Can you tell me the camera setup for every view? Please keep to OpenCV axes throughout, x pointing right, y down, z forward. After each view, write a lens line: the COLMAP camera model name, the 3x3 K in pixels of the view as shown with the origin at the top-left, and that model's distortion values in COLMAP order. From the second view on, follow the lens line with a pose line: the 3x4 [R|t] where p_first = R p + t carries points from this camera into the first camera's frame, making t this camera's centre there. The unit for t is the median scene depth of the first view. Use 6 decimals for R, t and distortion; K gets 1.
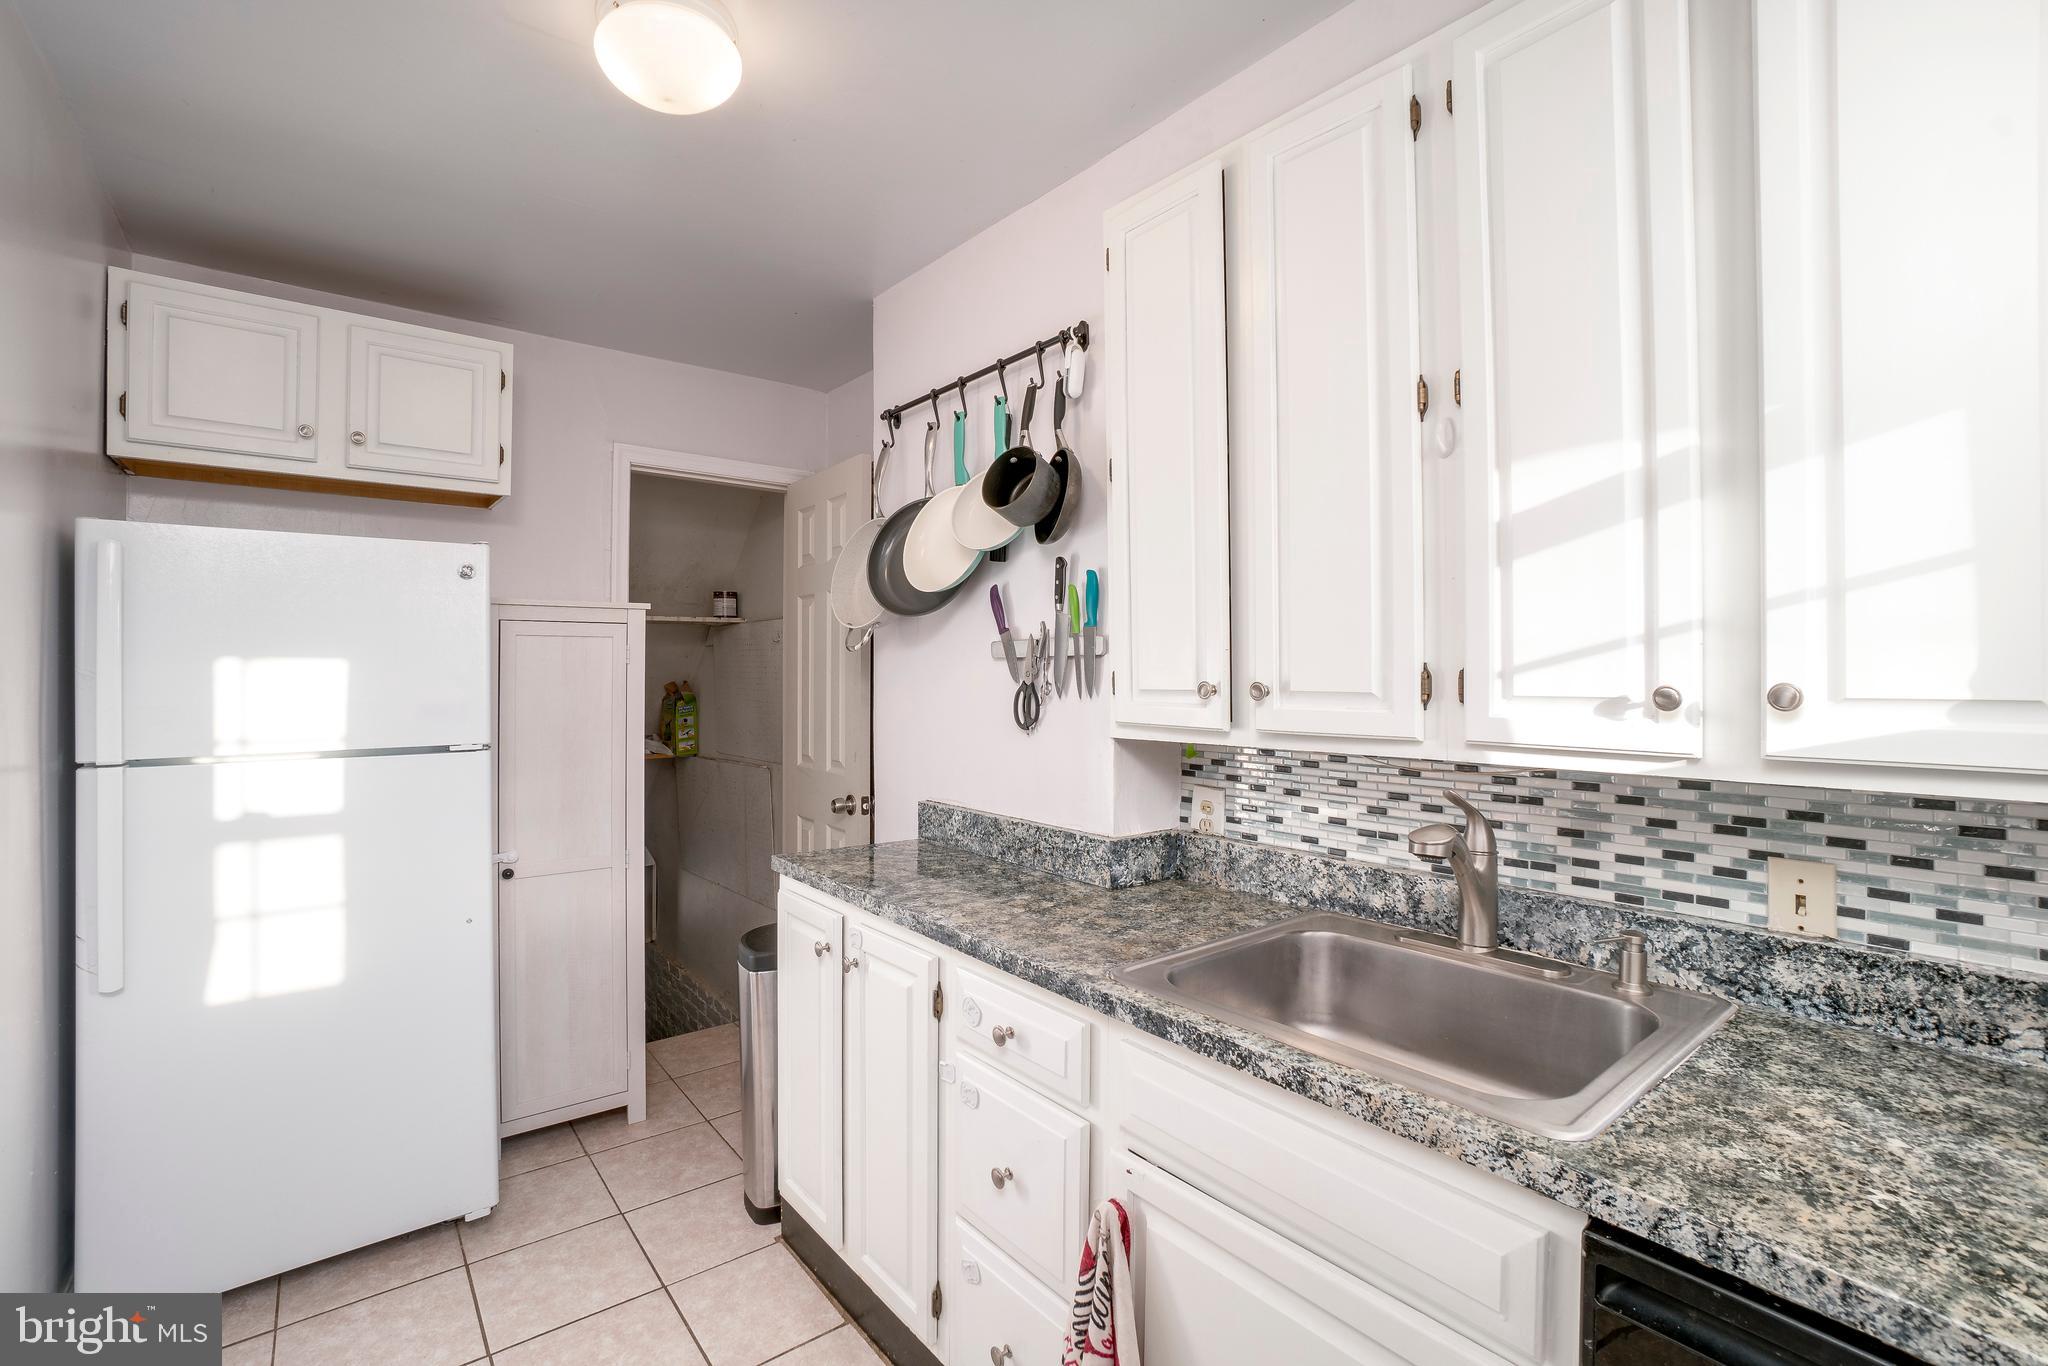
lens RADIAL K [[913.2, 0, 1011.0], [0, 913.2, 667.7], [0, 0, 1]] dist [-0.055851, 0.018556]
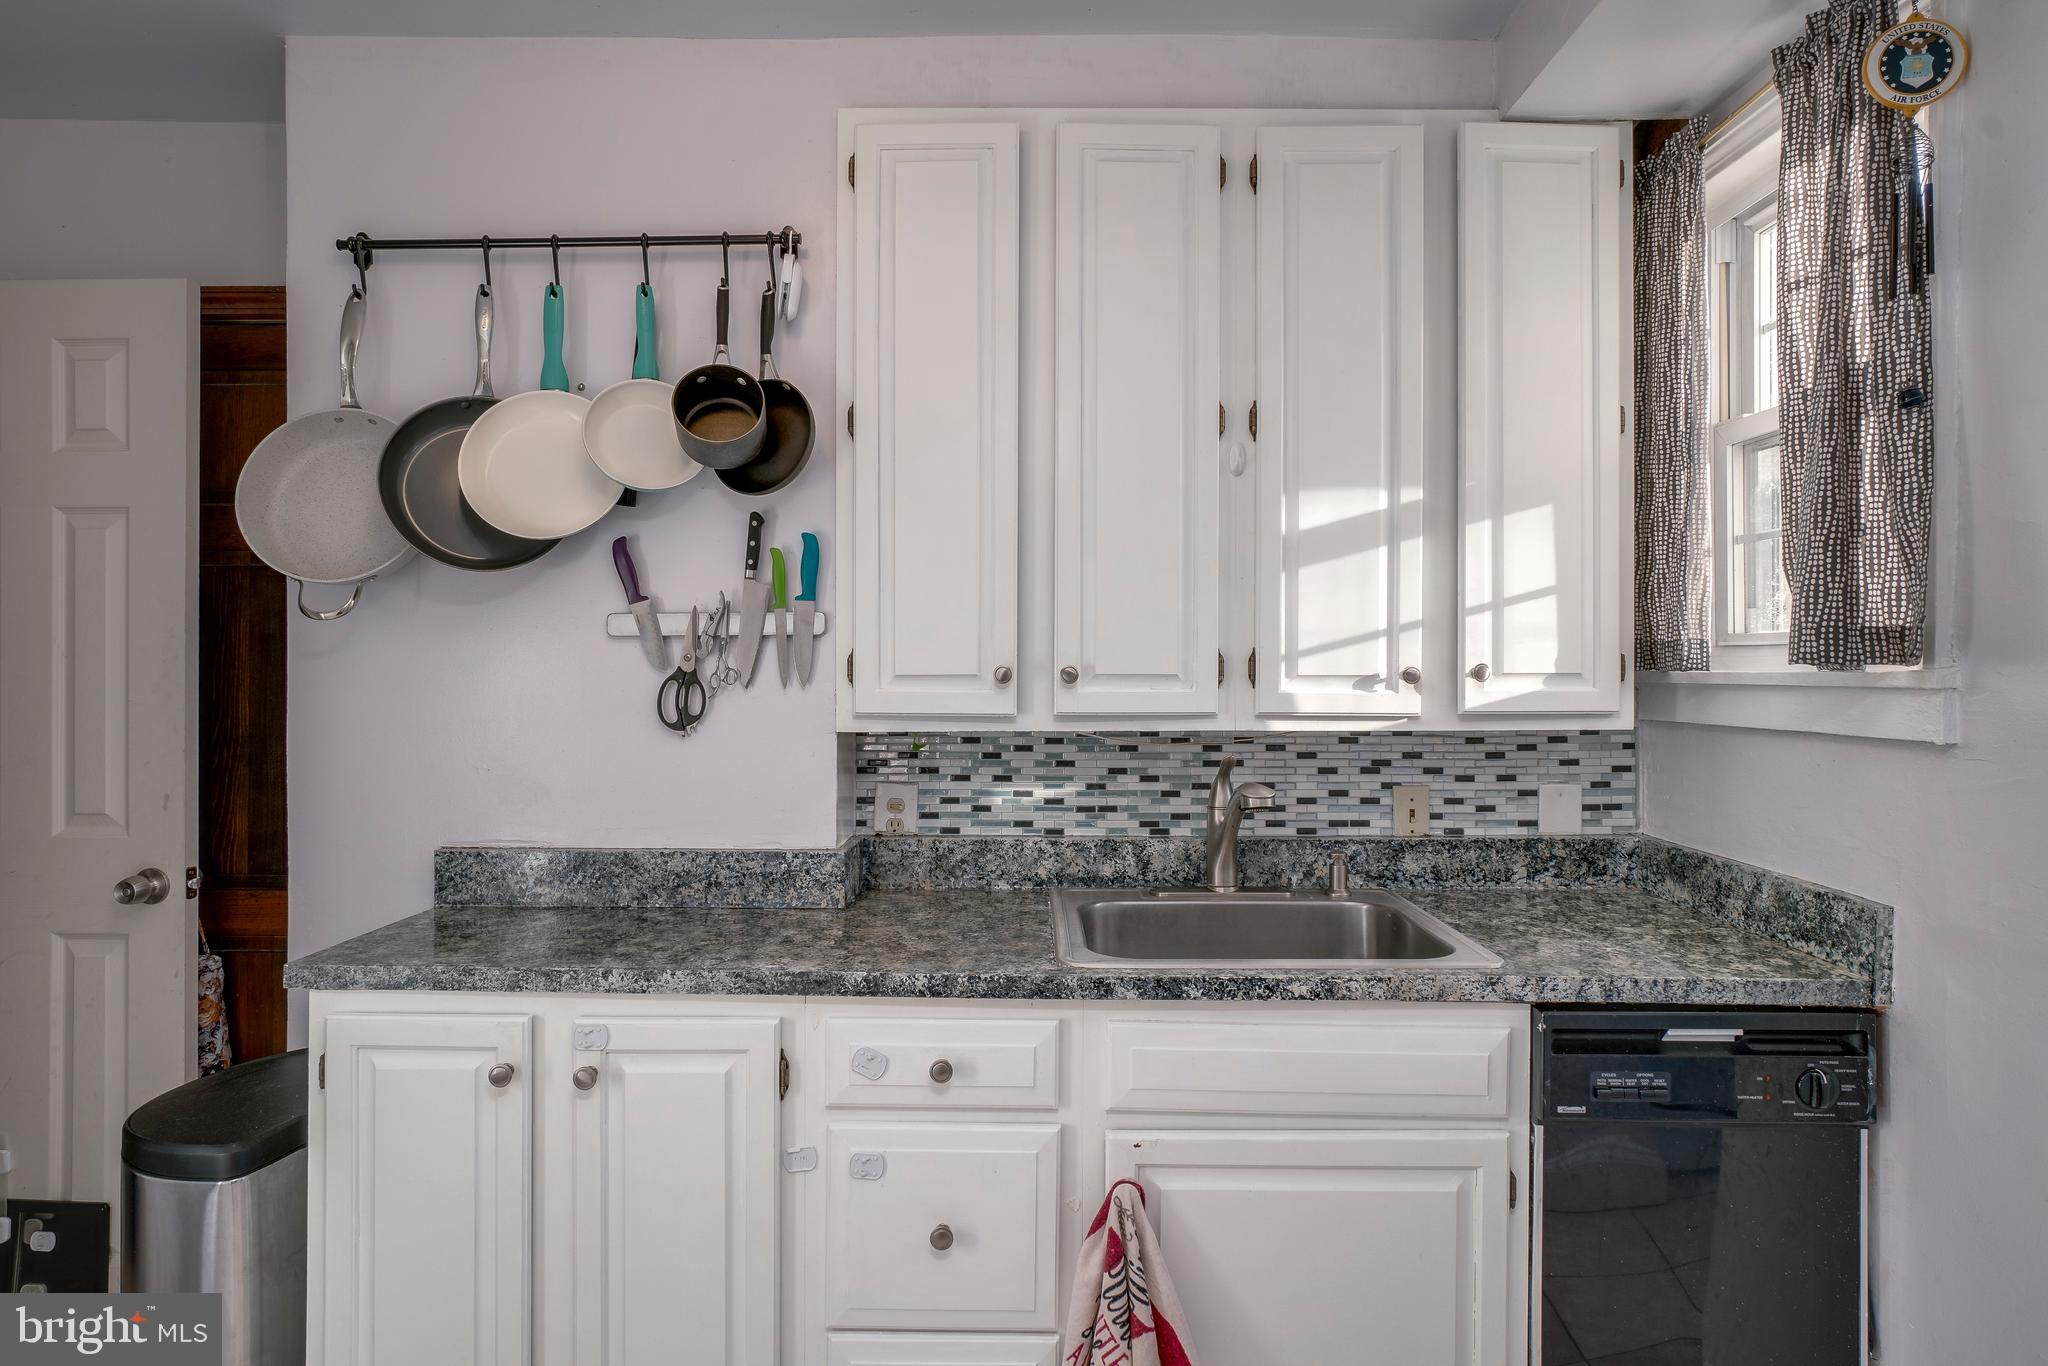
lens RADIAL K [[1159.1, 0, 1024.3], [0, 1159.1, 667.5], [0, 0, 1]] dist [-0.017954, -0.001749]
pose [[0.622759, -0.000065, 0.782414, -0.878198], [-0.005747, 0.999973, 0.004657, 0.013919], [-0.782393, -0.007397, 0.622742, 0.262167]]
